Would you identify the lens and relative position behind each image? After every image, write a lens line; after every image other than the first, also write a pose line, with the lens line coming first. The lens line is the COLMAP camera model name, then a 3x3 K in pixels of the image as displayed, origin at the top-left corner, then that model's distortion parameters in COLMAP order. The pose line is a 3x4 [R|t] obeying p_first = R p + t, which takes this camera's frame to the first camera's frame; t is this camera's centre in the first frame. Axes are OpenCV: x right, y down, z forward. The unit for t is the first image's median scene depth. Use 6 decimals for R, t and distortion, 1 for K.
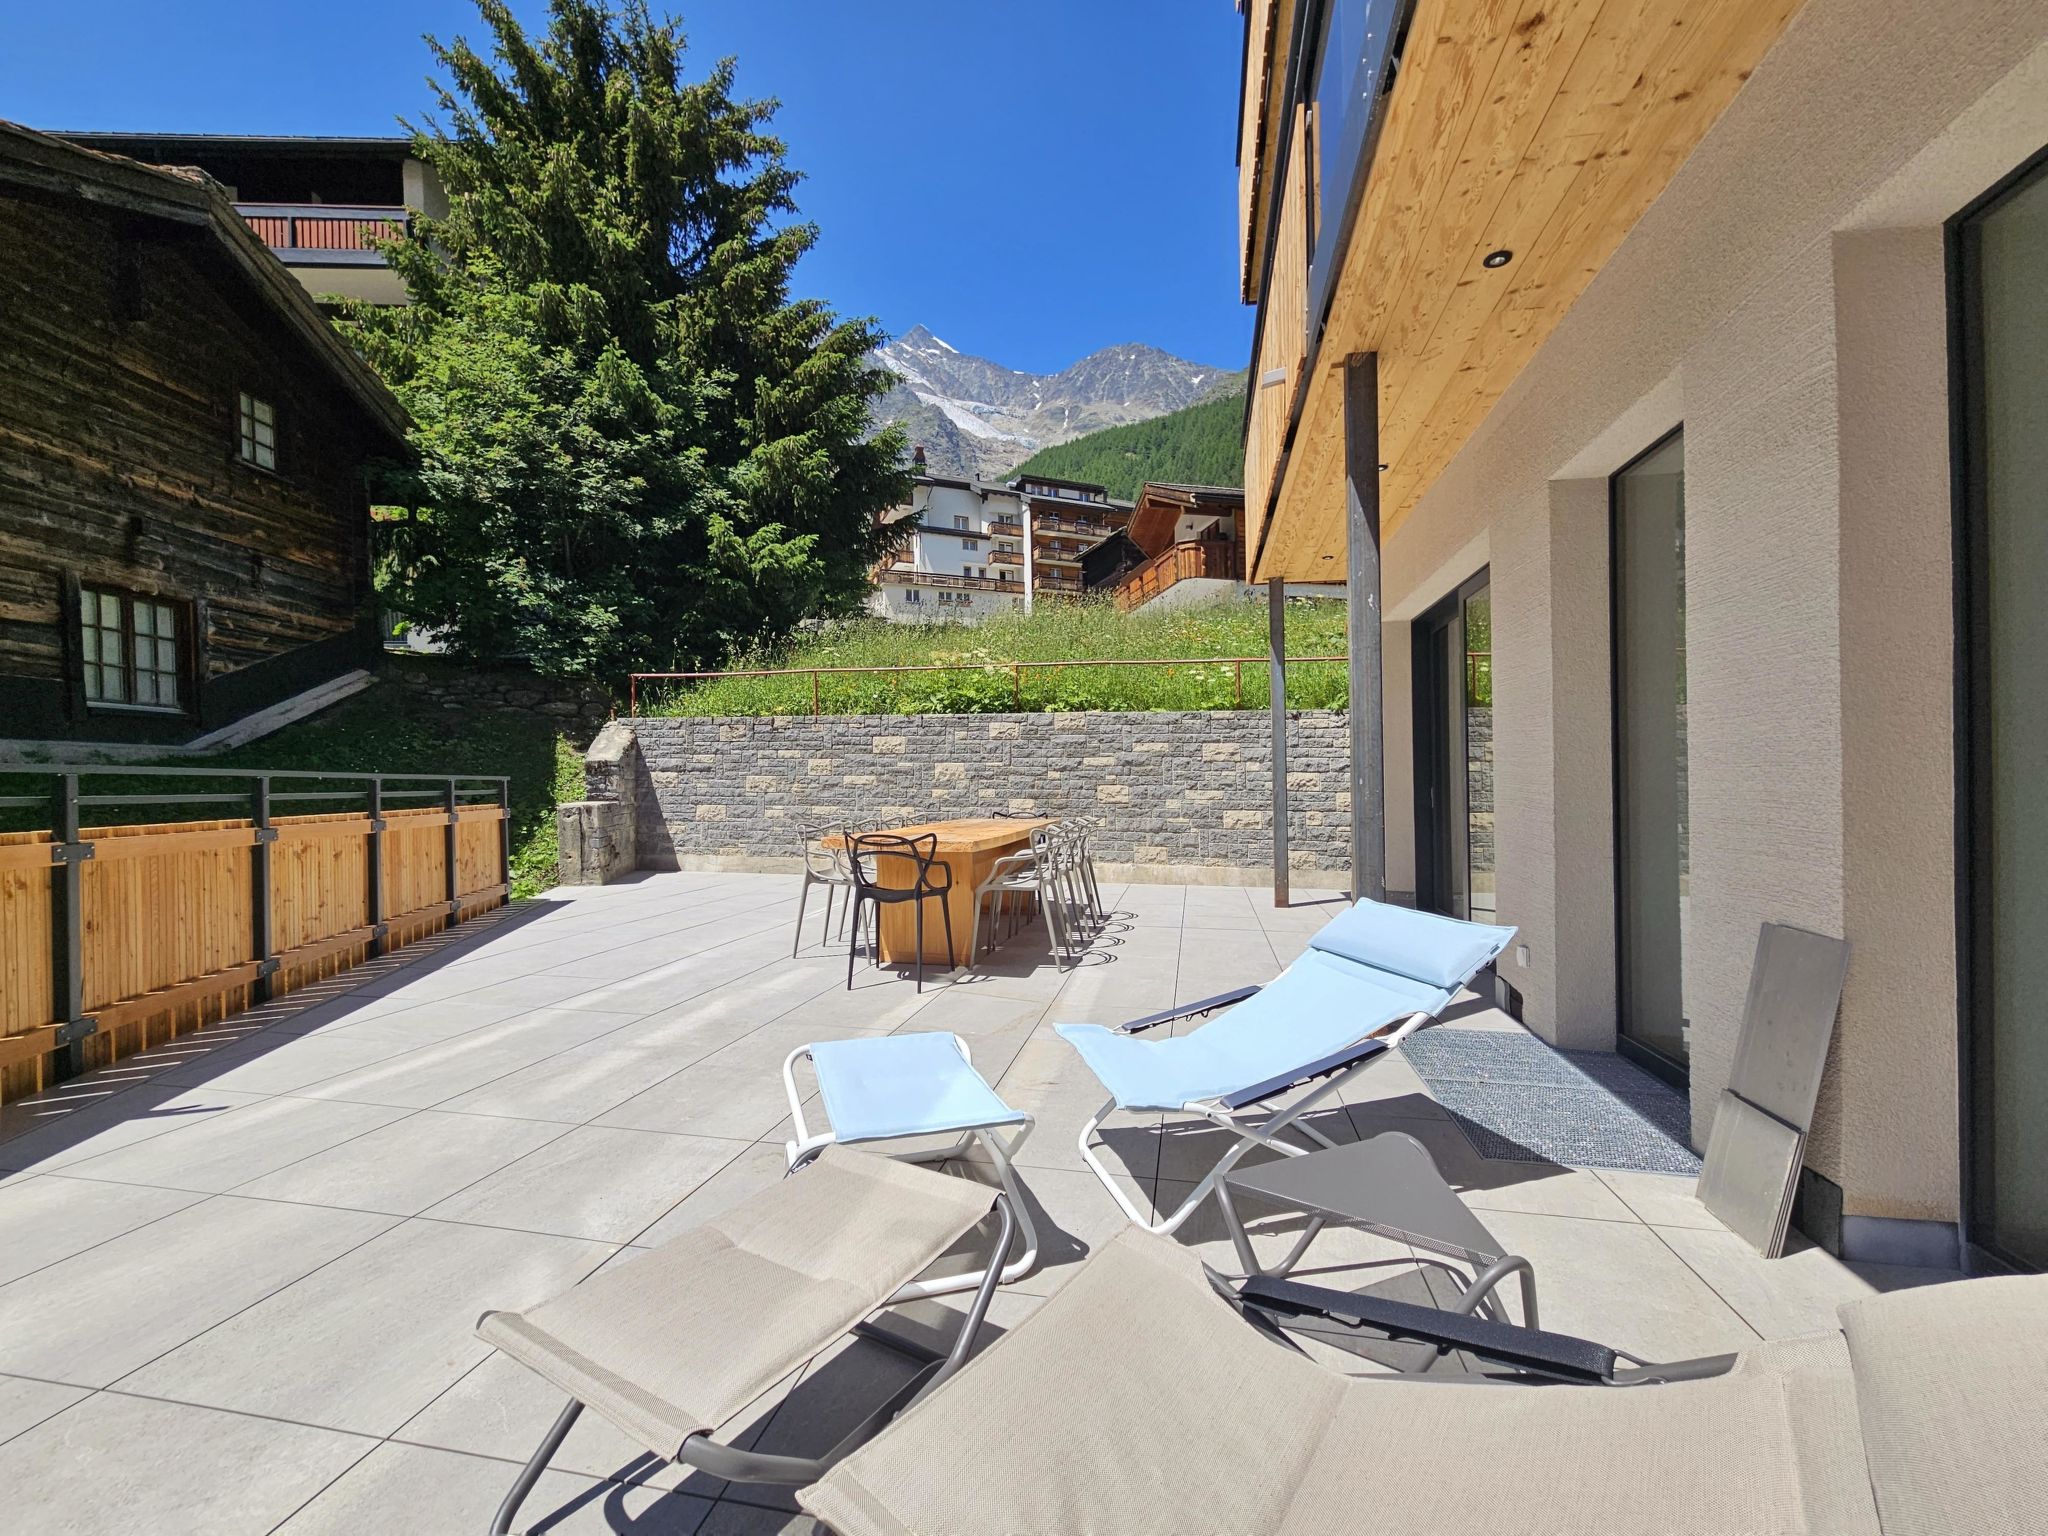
lens RADIAL K [[822.9, 0, 1024.0], [0, 822.9, 768.0], [0, 0, 1]] dist [-0.000696, -0.000150]
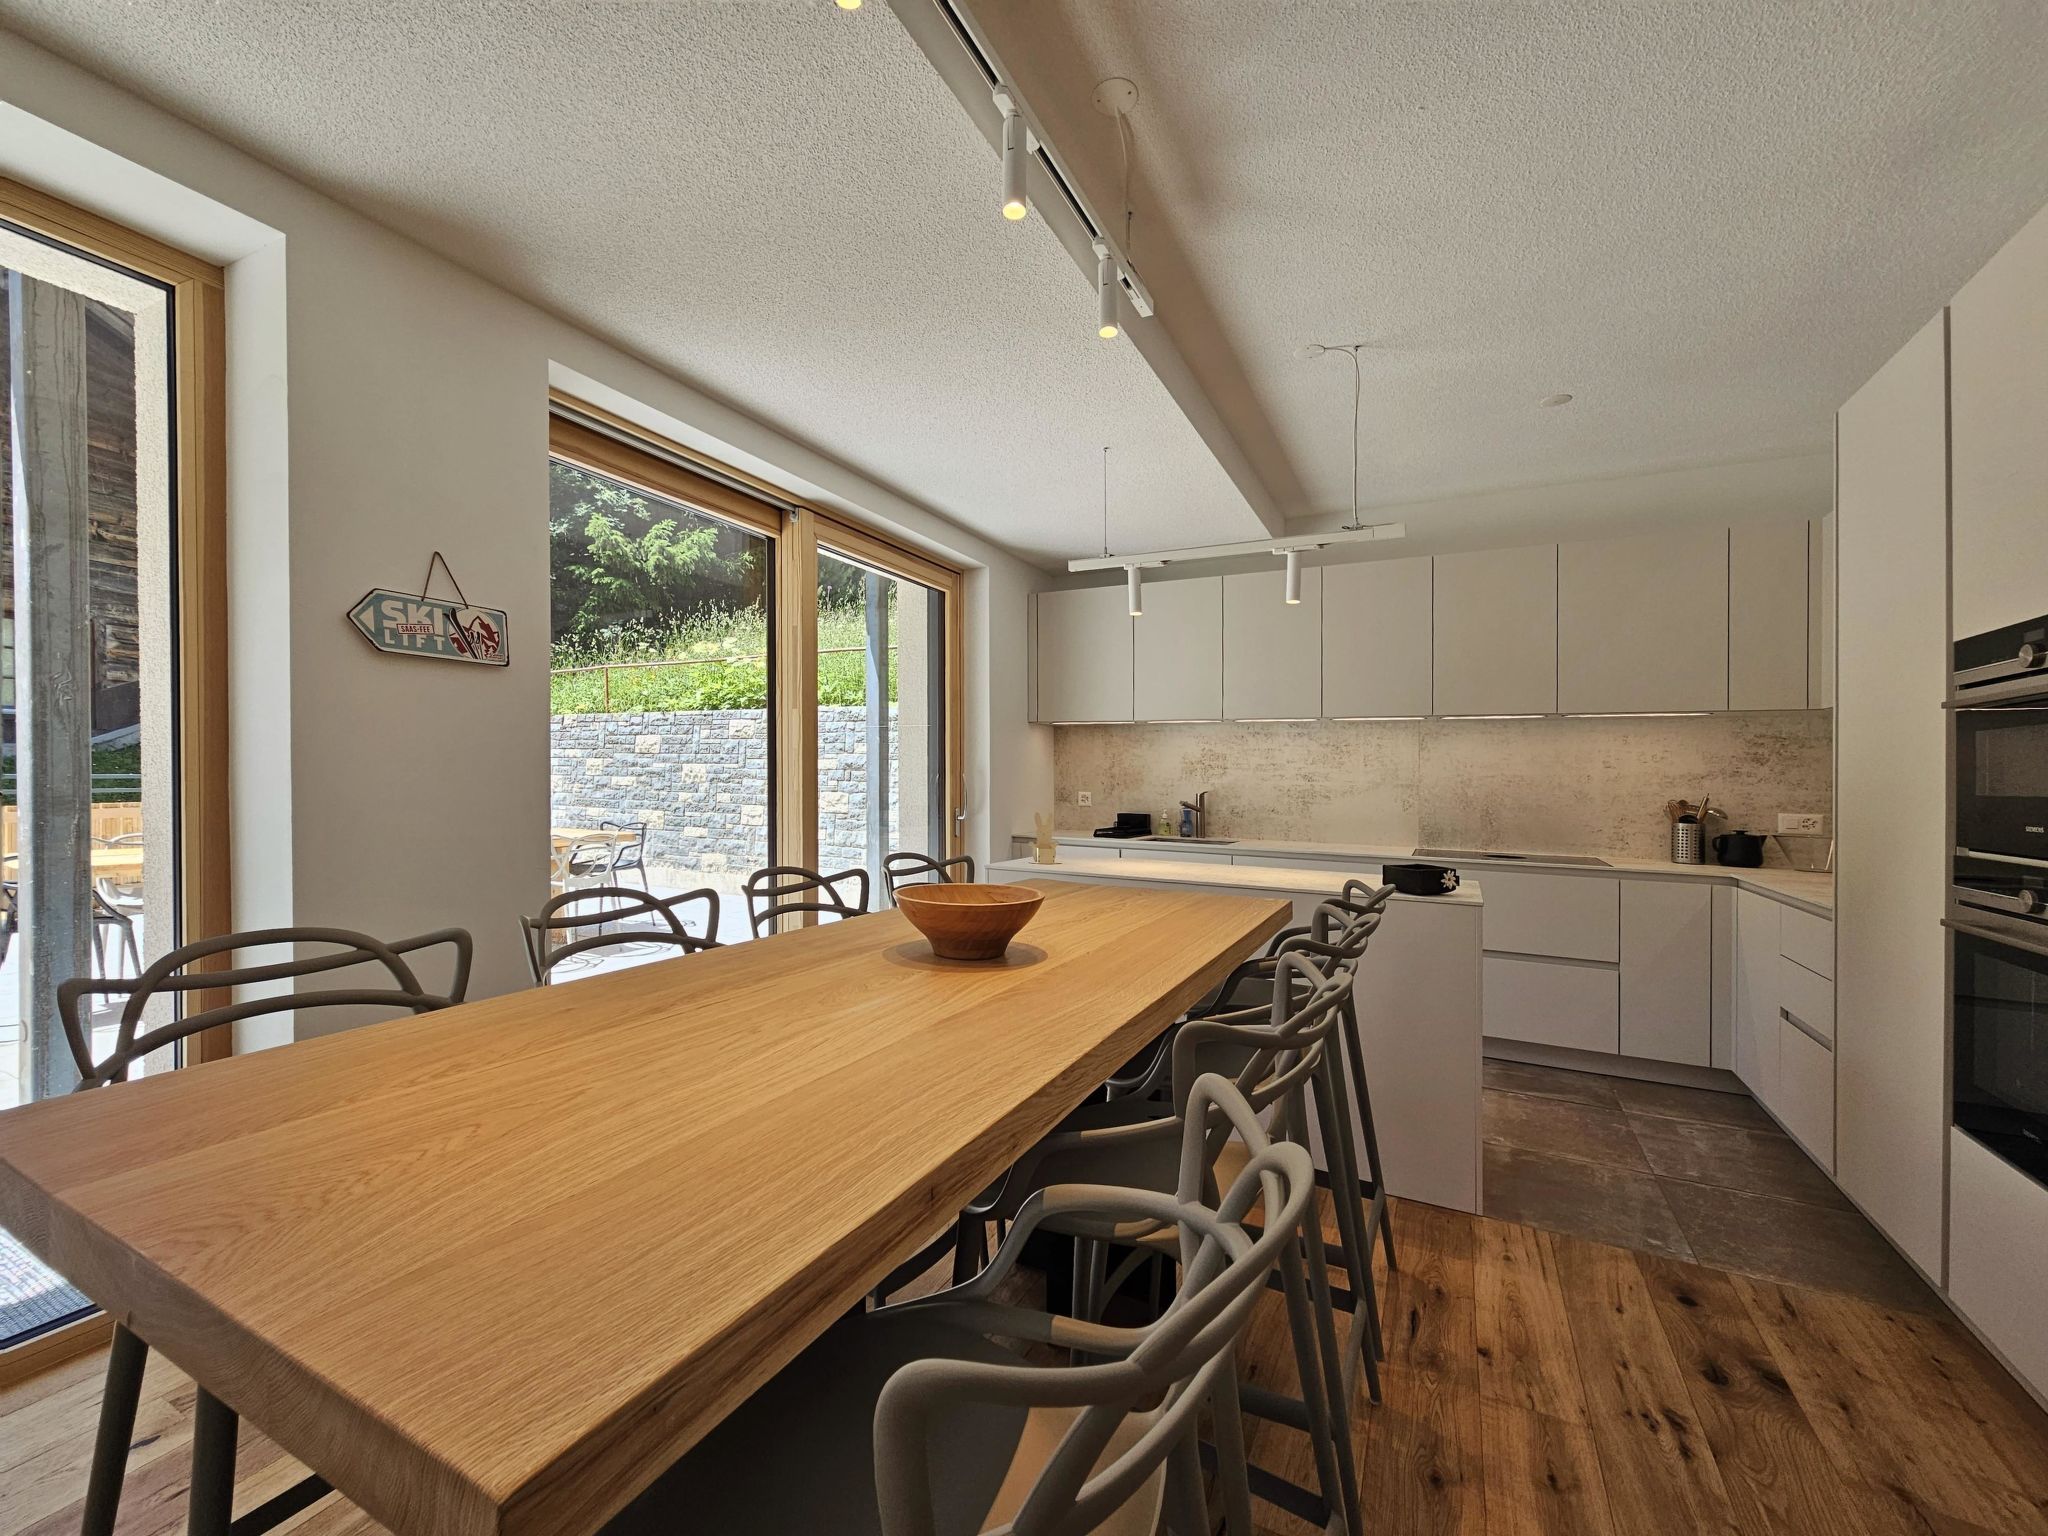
lens RADIAL K [[822.9, 0, 1024.0], [0, 822.9, 768.0], [0, 0, 1]] dist [-0.000696, -0.000150]
pose [[0.958308, 0.010770, -0.285533, 0.523698], [-0.008793, 0.999928, 0.008206, -0.012402], [0.285601, -0.005353, 0.958334, 0.222817]]
